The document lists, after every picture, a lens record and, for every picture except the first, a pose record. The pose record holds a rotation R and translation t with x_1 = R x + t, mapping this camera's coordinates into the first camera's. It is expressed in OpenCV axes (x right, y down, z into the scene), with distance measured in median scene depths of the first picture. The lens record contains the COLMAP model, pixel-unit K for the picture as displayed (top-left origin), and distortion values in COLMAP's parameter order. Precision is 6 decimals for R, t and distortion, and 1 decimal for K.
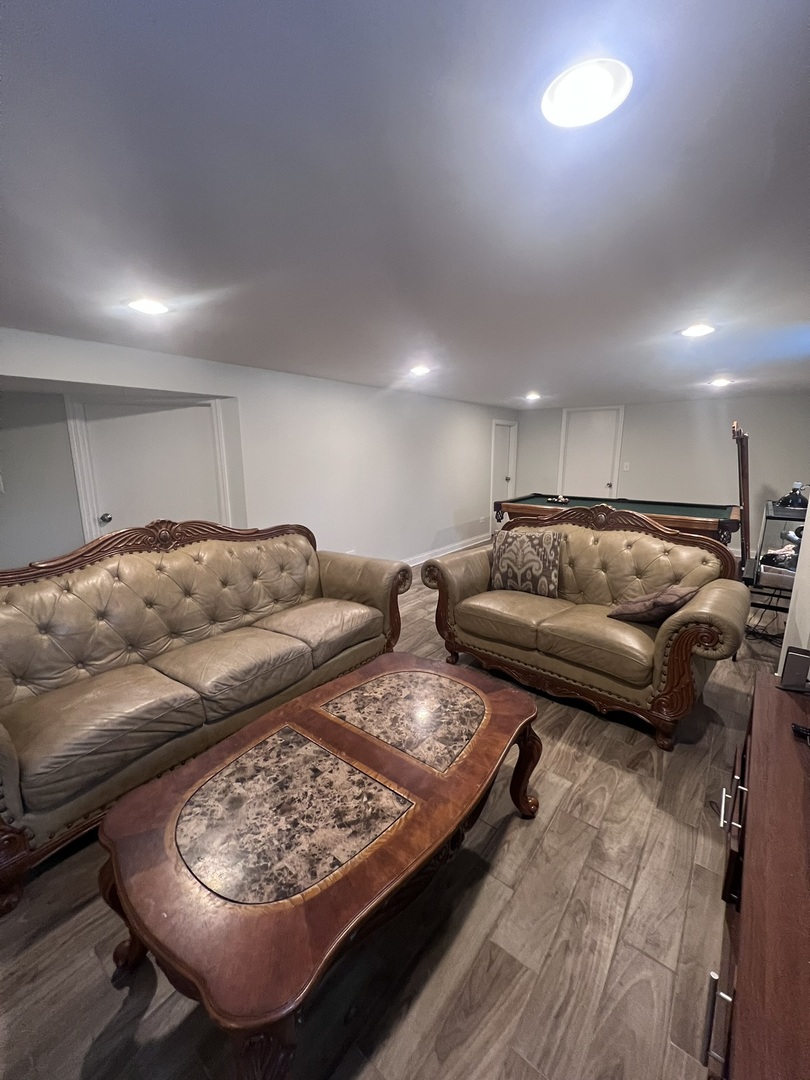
lens RADIAL K [[429.1, 0, 407.4], [0, 429.1, 540.4], [0, 0, 1]] dist [0.001077, 0.000504]
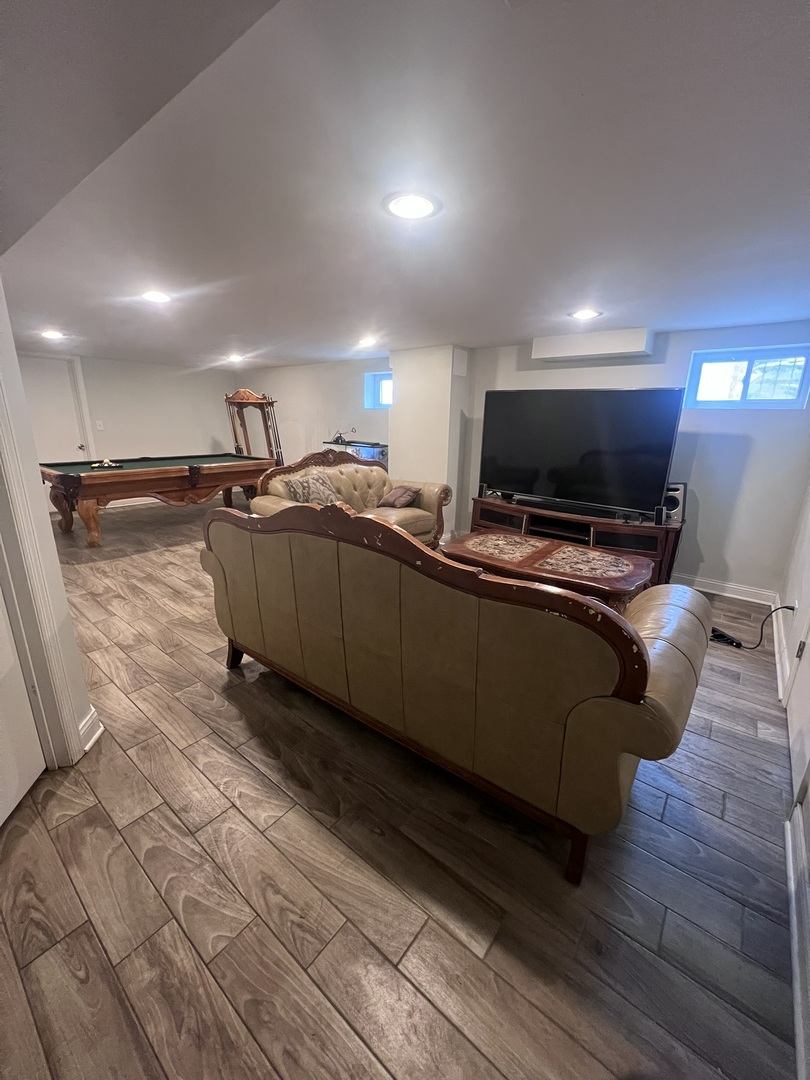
lens RADIAL K [[429.1, 0, 407.1], [0, 429.1, 540.1], [0, 0, 1]] dist [0.001077, 0.000504]
pose [[0.004816, -0.268023, 0.963400, -1.753268], [0.186120, 0.946818, 0.262479, -0.212207], [-0.982515, 0.178044, 0.054445, 1.252941]]
